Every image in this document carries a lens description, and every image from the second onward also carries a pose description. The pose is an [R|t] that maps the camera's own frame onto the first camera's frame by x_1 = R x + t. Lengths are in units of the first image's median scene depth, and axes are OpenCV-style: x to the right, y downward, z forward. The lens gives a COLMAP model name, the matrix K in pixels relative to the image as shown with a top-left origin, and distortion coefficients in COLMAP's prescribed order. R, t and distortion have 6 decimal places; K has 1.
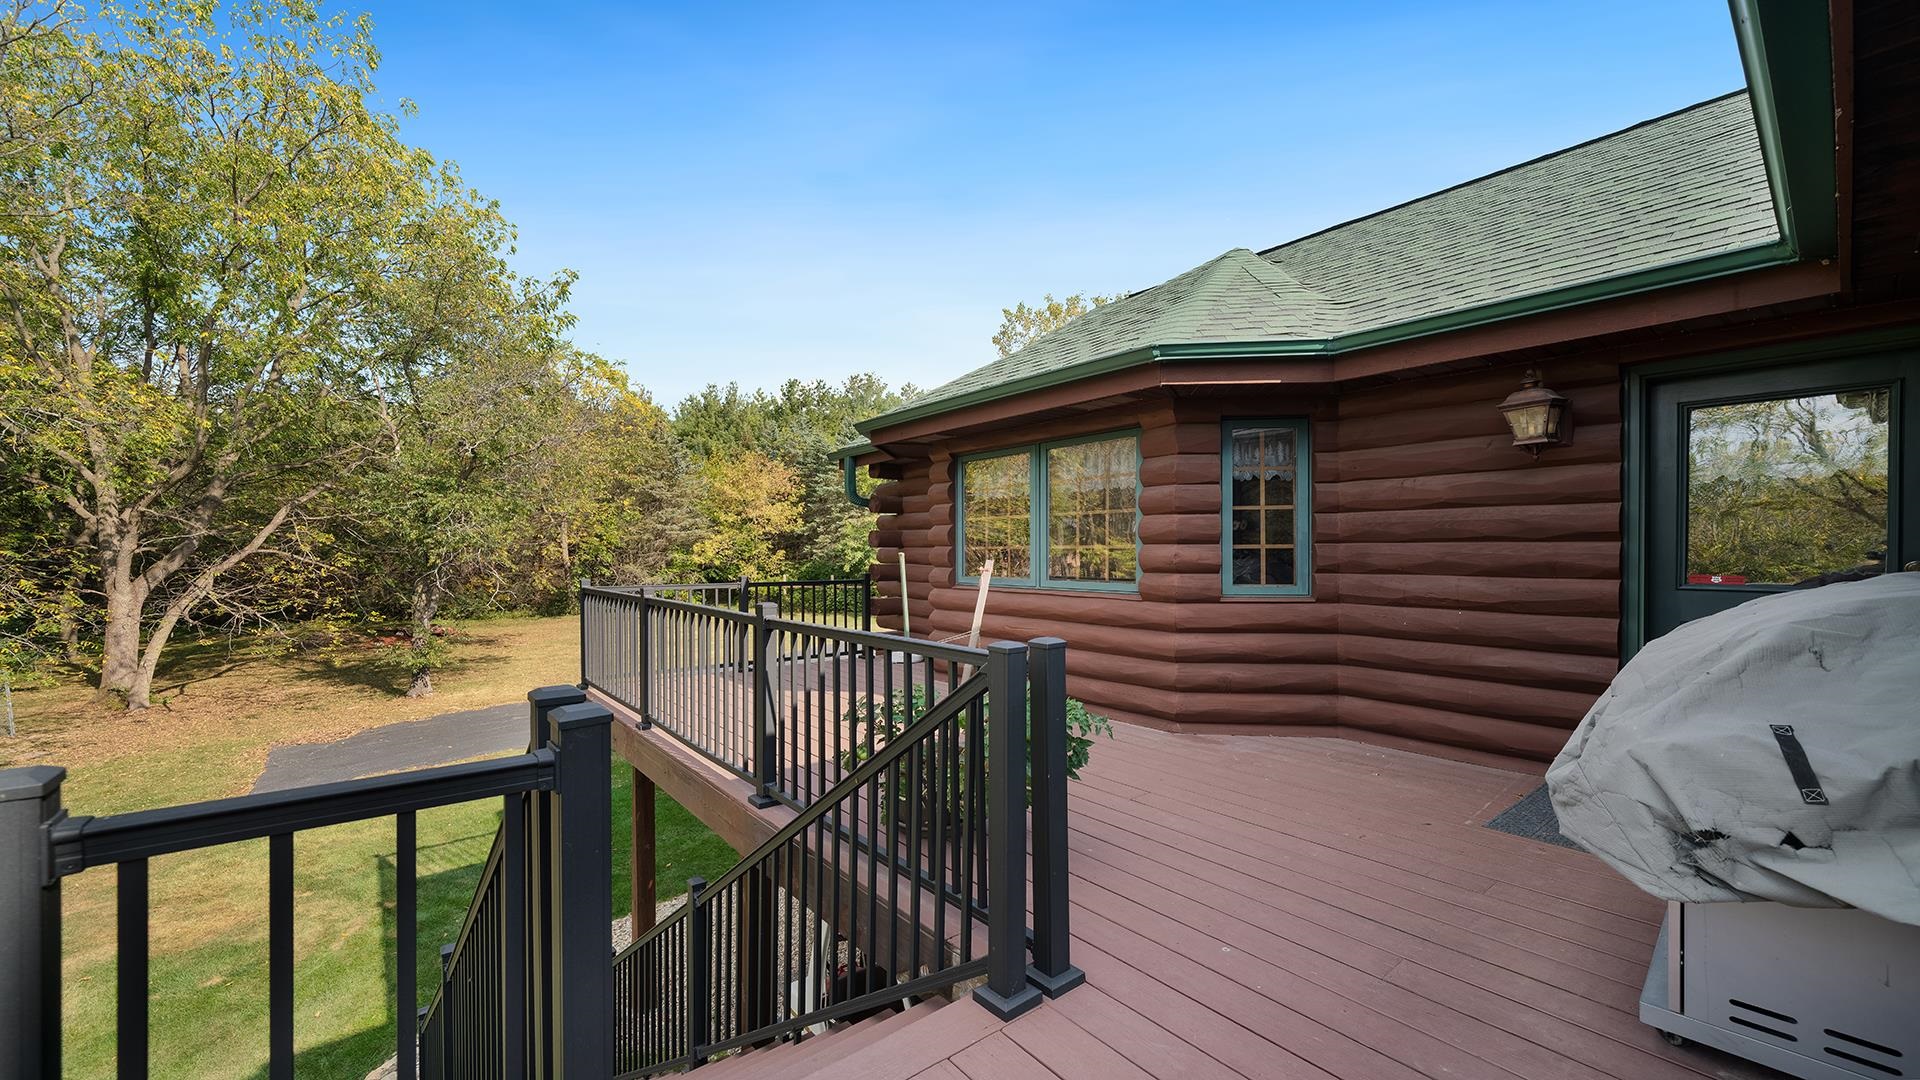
lens RADIAL K [[736.4, 0, 959.9], [0, 736.4, 541.2], [0, 0, 1]] dist [0.003253, 0.000094]
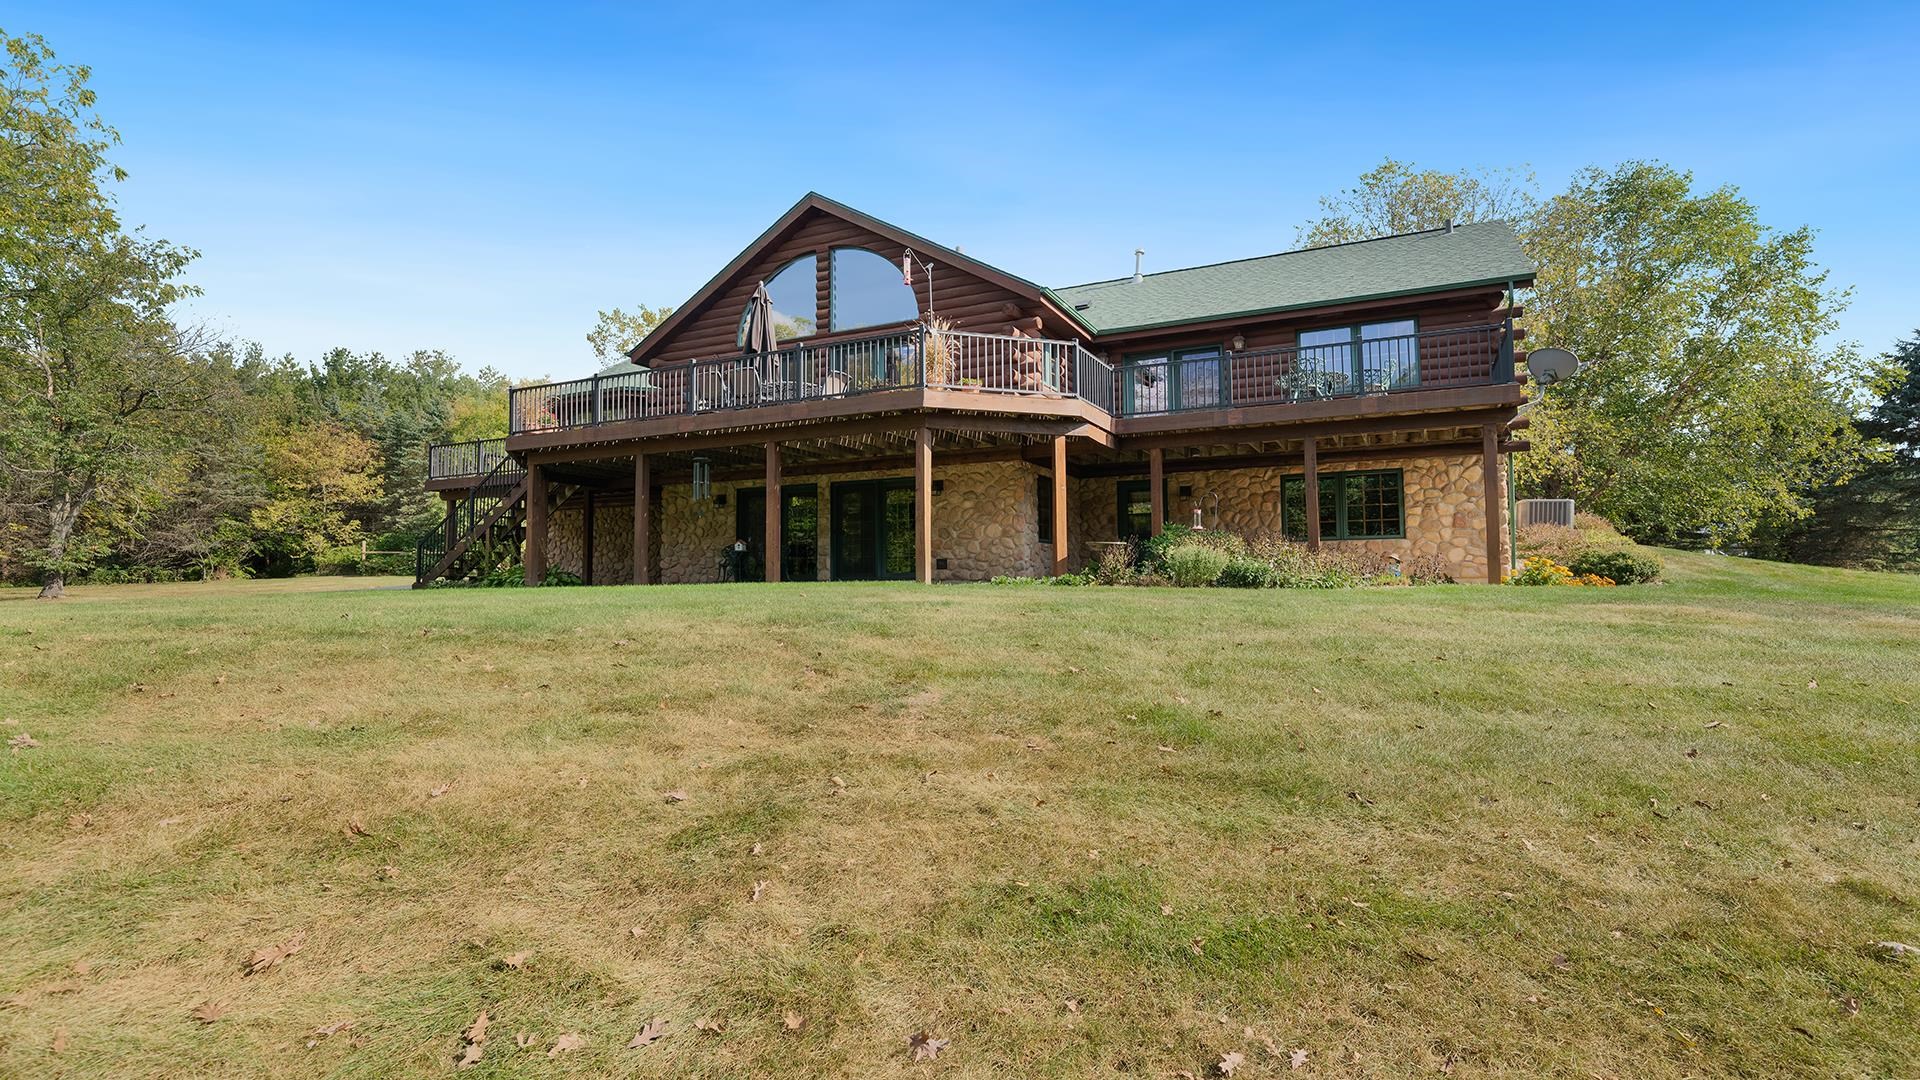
lens RADIAL K [[944.5, 0, 965.5], [0, 944.5, 521.9], [0, 0, 1]] dist [0.000972, -0.001149]
pose [[0.905535, 0.031857, 0.423073, -0.034809], [-0.002881, 0.997616, -0.068953, 0.102086], [-0.424261, 0.061220, 0.903468, -0.523725]]
